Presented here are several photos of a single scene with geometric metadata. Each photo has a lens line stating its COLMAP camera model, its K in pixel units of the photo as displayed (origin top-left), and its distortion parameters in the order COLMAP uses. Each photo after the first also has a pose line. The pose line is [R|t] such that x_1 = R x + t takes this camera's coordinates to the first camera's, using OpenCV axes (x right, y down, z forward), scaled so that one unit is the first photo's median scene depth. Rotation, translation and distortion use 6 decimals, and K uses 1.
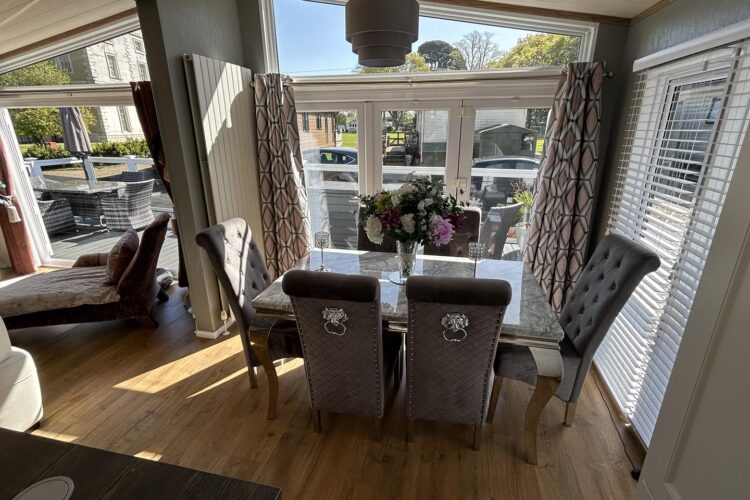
lens RADIAL K [[365.9, 0, 375.0], [0, 365.9, 250.0], [0, 0, 1]] dist [-0.000459, 0.002140]
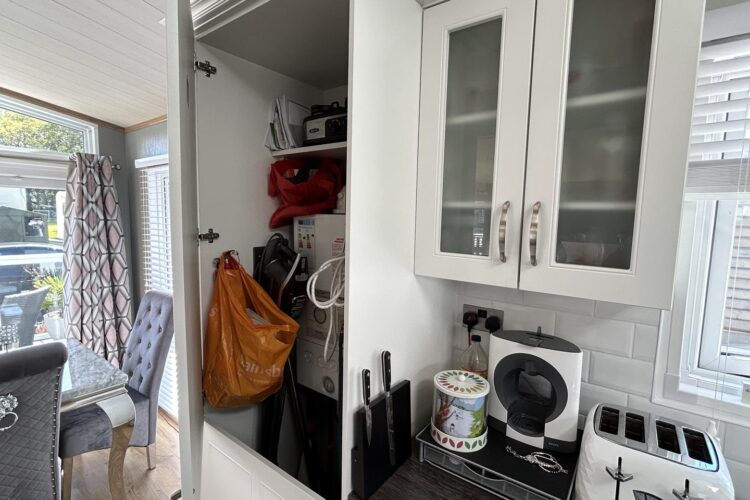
lens RADIAL K [[365.9, 0, 375.0], [0, 365.9, 250.0], [0, 0, 1]] dist [-0.000459, 0.002140]
pose [[0.423972, -0.070383, 0.902936, -0.102725], [0.269104, 0.961739, -0.051390, 0.070001], [-0.864772, 0.264772, 0.426691, -0.168101]]
